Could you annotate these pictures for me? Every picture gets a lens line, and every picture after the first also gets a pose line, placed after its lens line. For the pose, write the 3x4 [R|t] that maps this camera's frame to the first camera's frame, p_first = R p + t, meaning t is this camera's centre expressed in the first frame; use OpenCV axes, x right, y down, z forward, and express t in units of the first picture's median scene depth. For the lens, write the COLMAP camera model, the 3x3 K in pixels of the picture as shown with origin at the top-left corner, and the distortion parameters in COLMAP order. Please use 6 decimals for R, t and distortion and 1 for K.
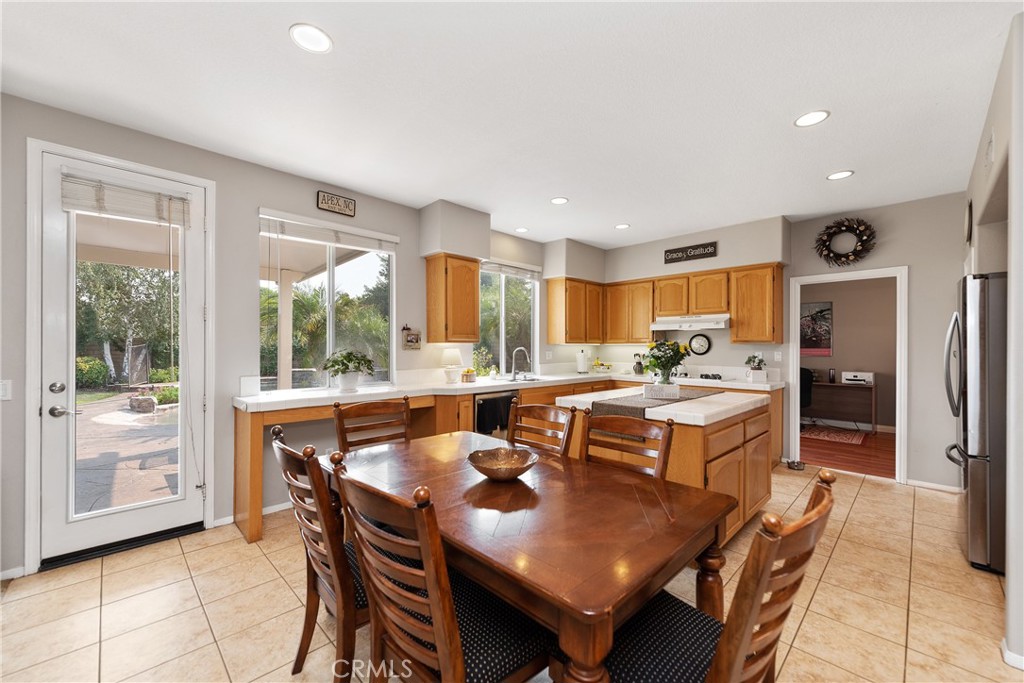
lens RADIAL K [[404.2, 0, 514.8], [0, 404.2, 347.7], [0, 0, 1]] dist [0.012437, -0.003756]
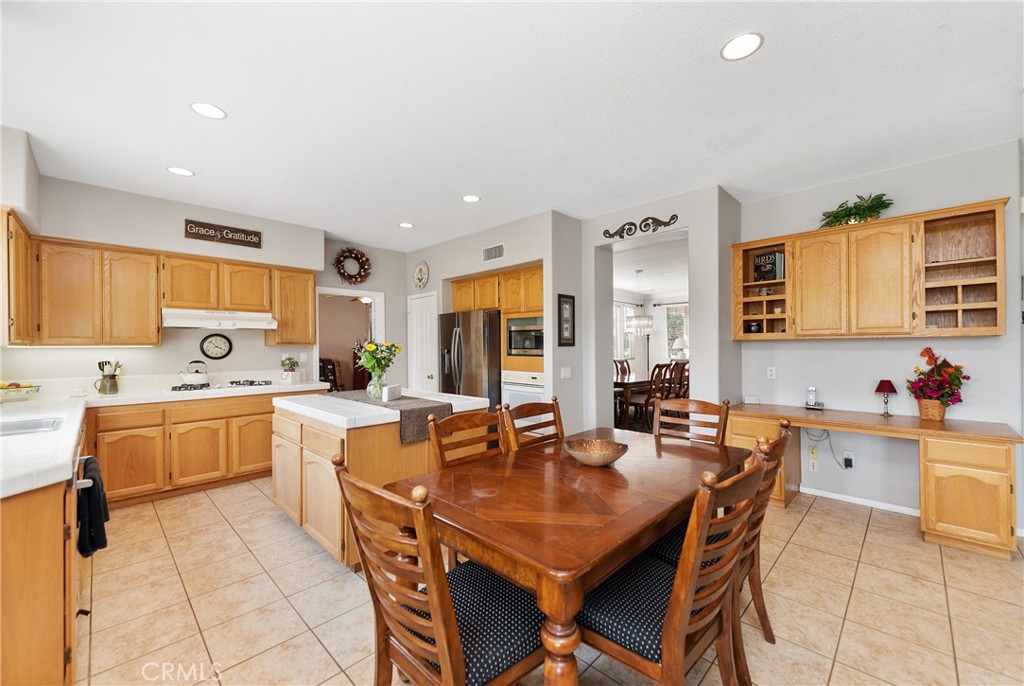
lens RADIAL K [[404.2, 0, 515.1], [0, 404.2, 346.2], [0, 0, 1]] dist [0.012437, -0.003756]
pose [[-0.014330, -0.000670, 0.999897, -0.421252], [0.011658, 0.999932, 0.000837, -0.002829], [-0.999829, 0.011669, -0.014321, 0.459893]]
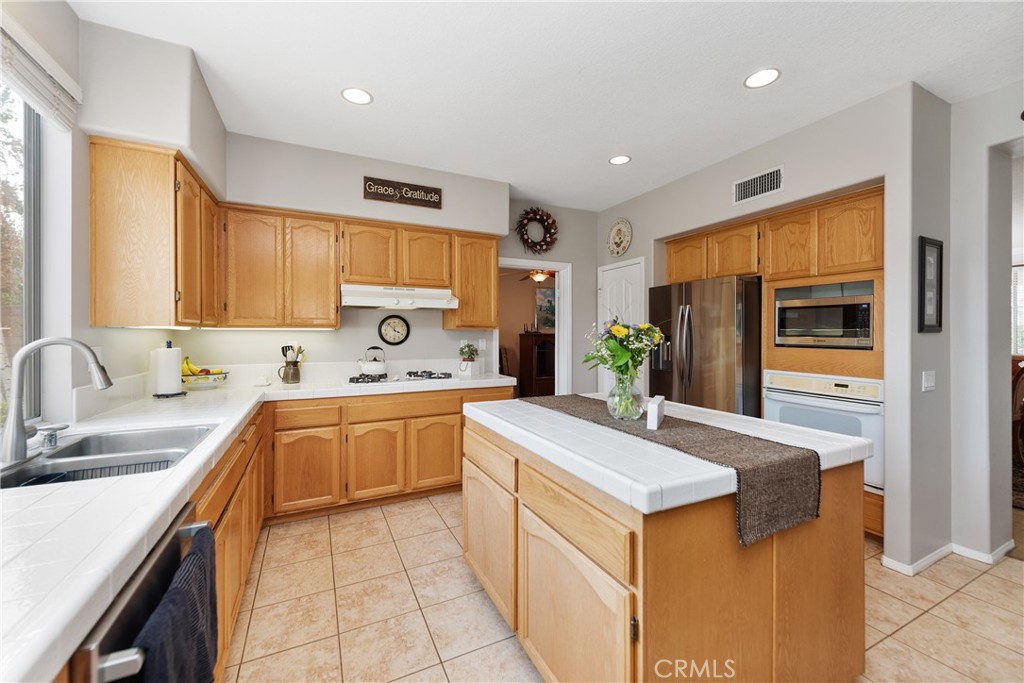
lens RADIAL K [[404.2, 0, 515.3], [0, 404.2, 332.6], [0, 0, 1]] dist [0.012437, -0.003756]
pose [[0.318192, 0.000950, 0.948026, -0.152906], [0.004561, 0.999986, -0.002533, -0.001178], [-0.948015, 0.005130, 0.318184, 0.656034]]
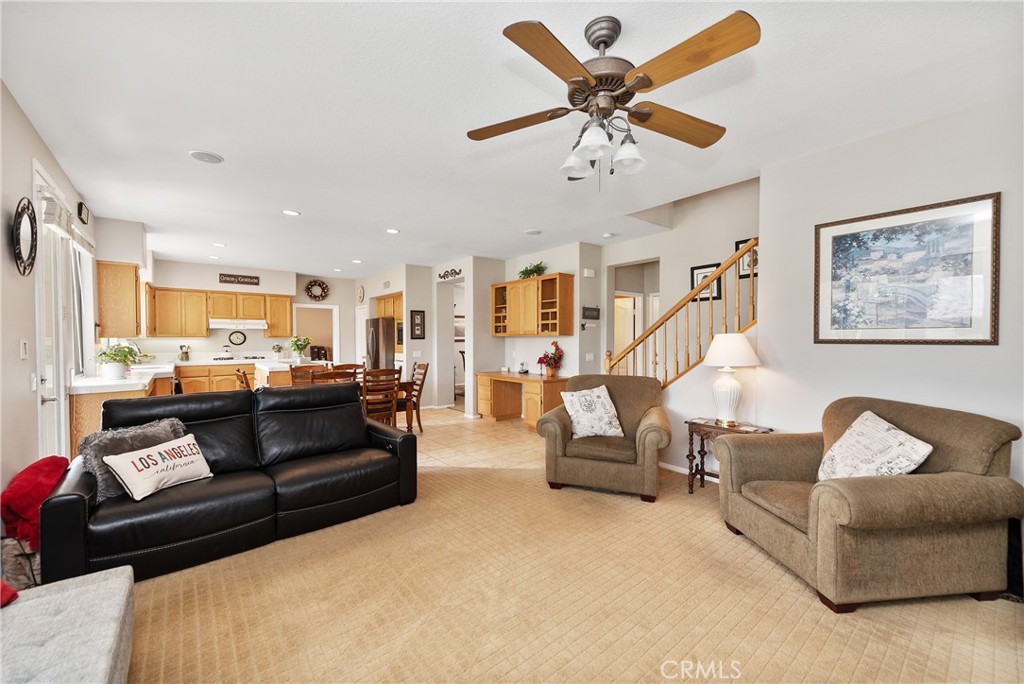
lens RADIAL K [[404.2, 0, 515.0], [0, 404.2, 344.3], [0, 0, 1]] dist [0.012437, -0.003756]
pose [[0.093225, -0.017094, 0.995498, -1.093224], [0.005424, 0.999846, 0.016661, -0.005498], [-0.995630, 0.003846, 0.093303, -0.207742]]
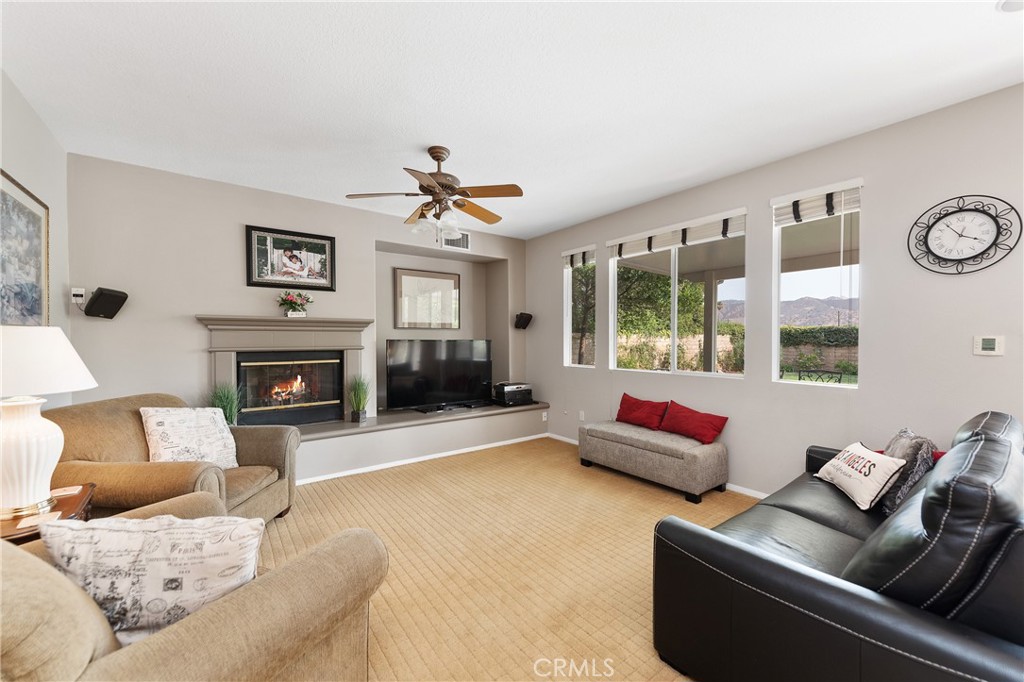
lens RADIAL K [[404.2, 0, 518.1], [0, 404.2, 345.9], [0, 0, 1]] dist [0.012437, -0.003756]
pose [[-0.134938, 0.014384, -0.990750, -0.062172], [-0.001931, 0.999889, 0.014779, 0.000785], [0.990852, 0.003908, -0.134895, -0.046242]]
